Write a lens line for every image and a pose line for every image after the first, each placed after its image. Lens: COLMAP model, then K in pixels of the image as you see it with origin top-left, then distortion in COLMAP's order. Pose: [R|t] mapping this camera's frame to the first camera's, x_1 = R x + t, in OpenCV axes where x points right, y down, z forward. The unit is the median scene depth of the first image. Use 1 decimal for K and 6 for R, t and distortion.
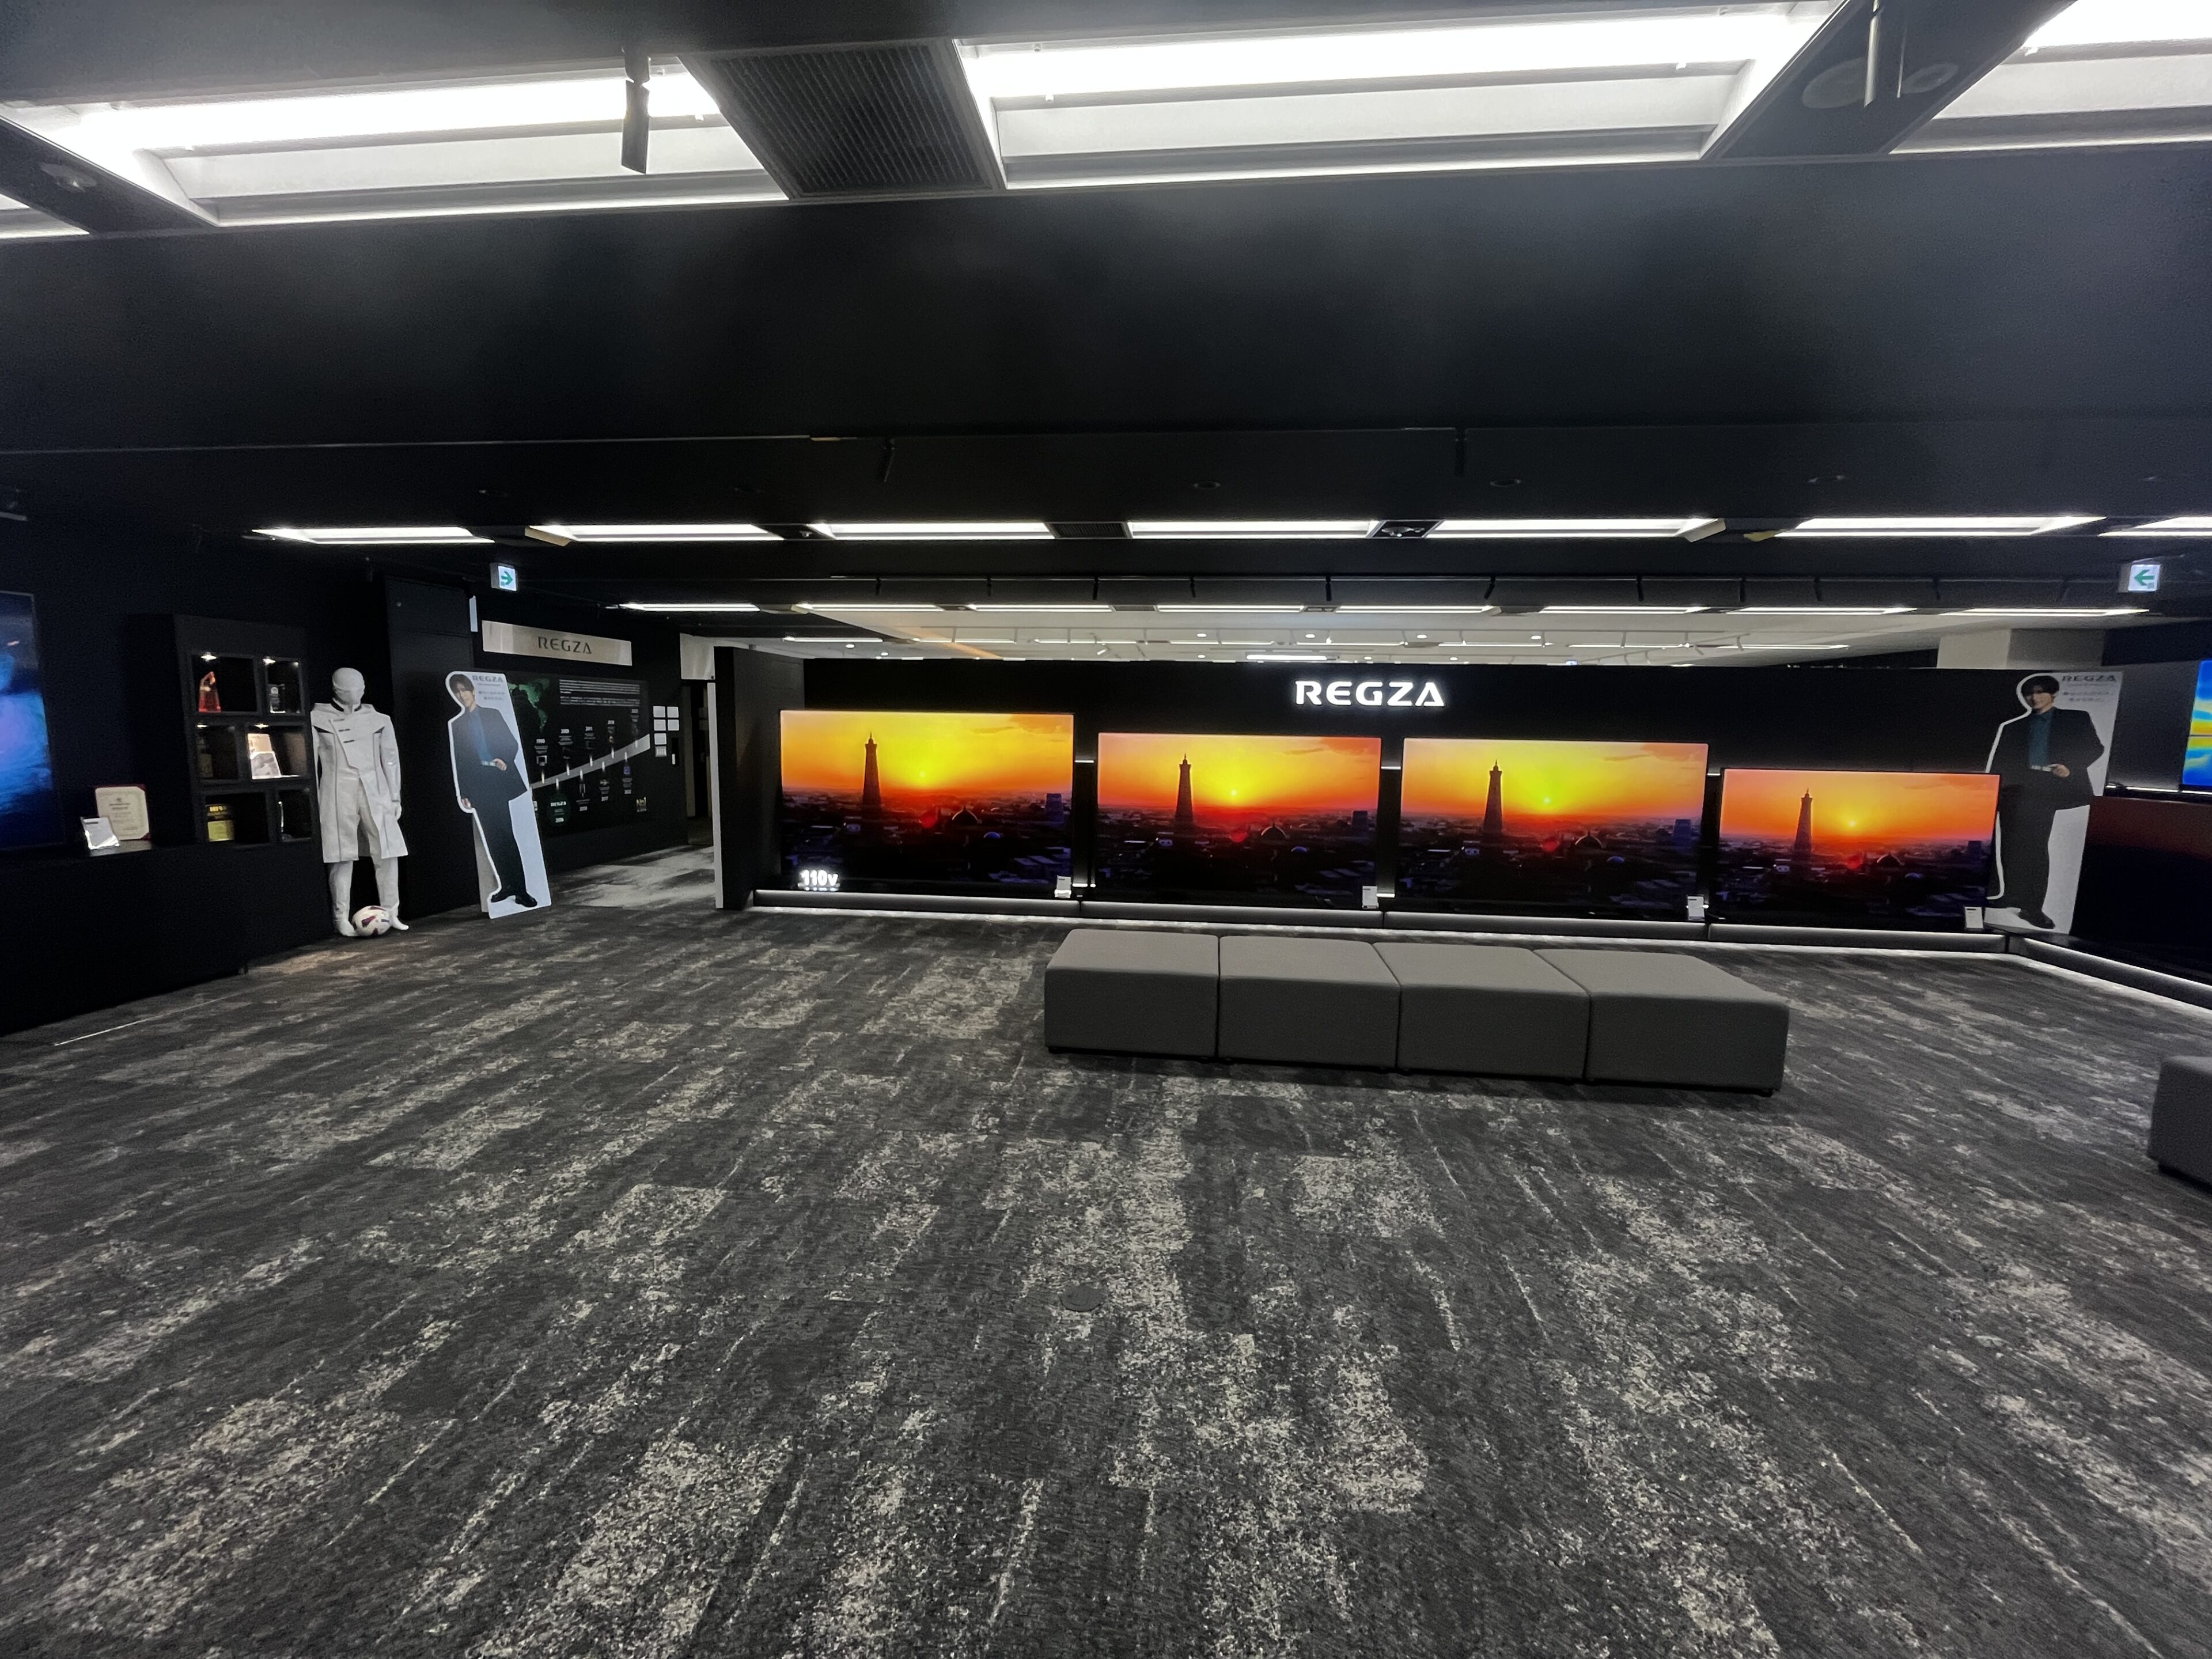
lens RADIAL K [[897.0, 0, 1105.7], [0, 897.0, 828.1], [0, 0, 1]] dist [-0.003296, 0.000385]
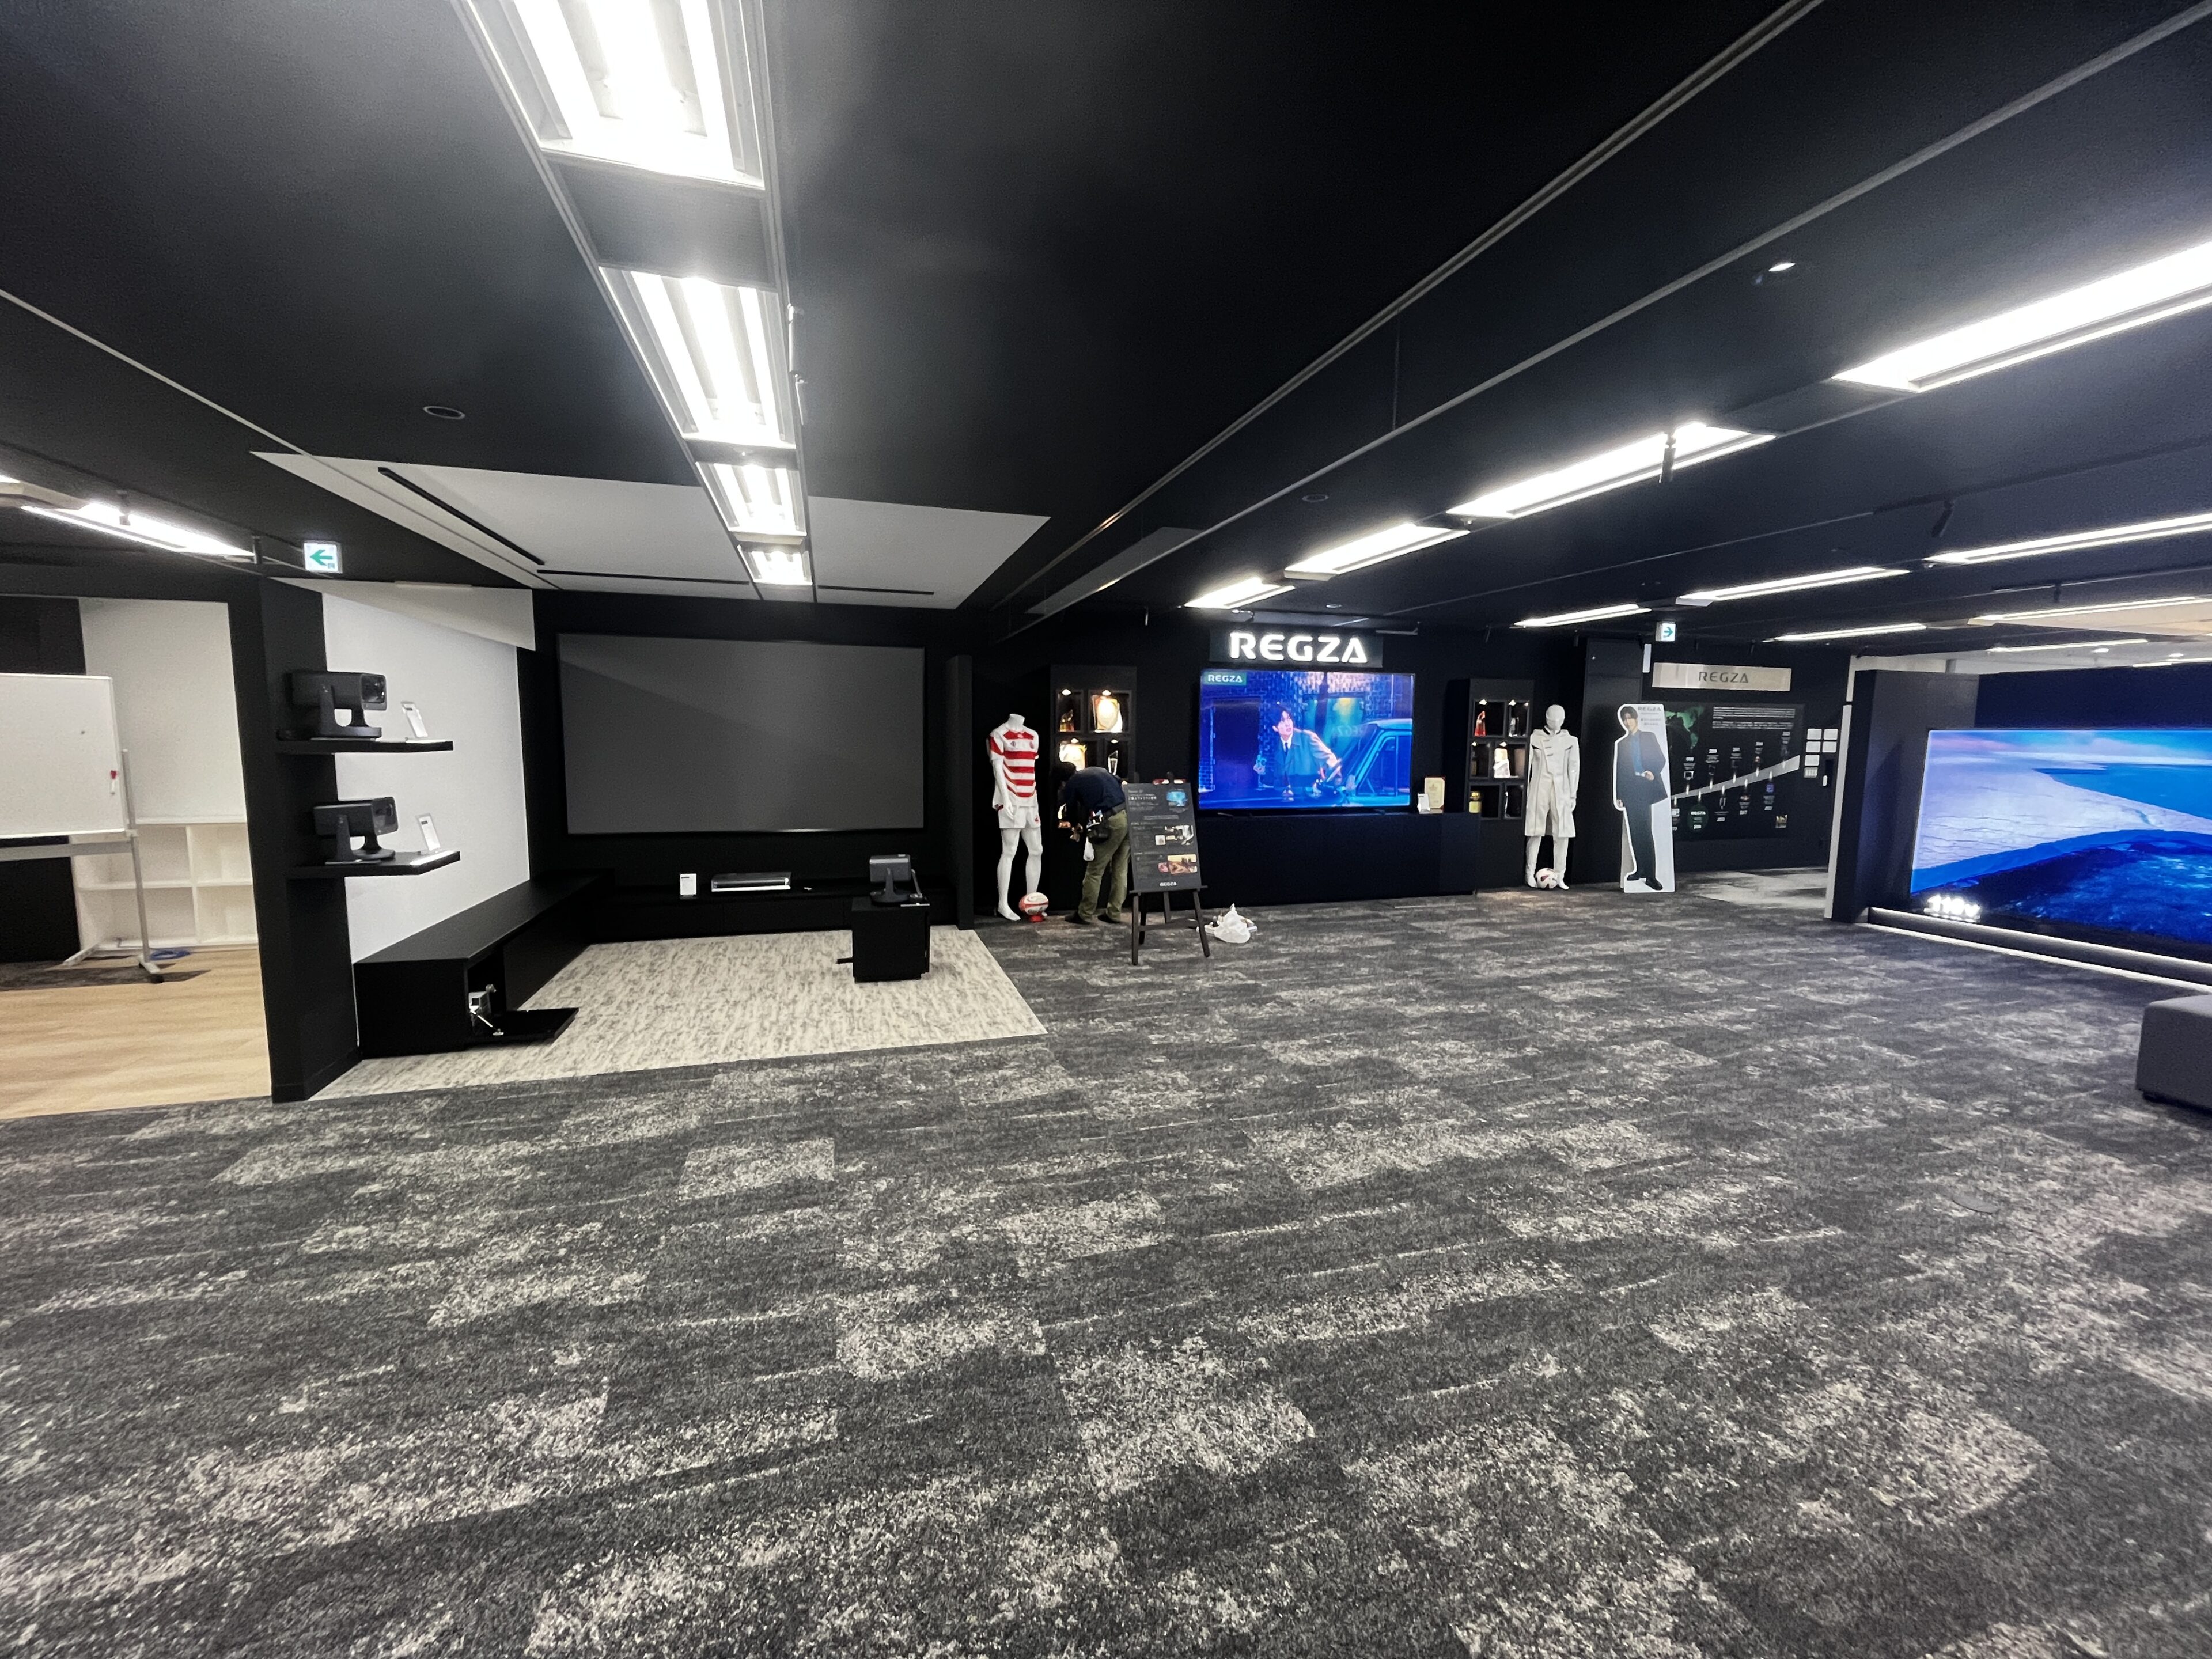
lens RADIAL K [[897.0, 0, 1105.7], [0, 897.0, 828.1], [0, 0, 1]] dist [-0.003296, 0.000385]
pose [[0.388617, 0.085678, -0.917407, 0.287176], [-0.112565, 0.992624, 0.045020, 0.047319], [0.914498, 0.085773, 0.395395, -0.296016]]
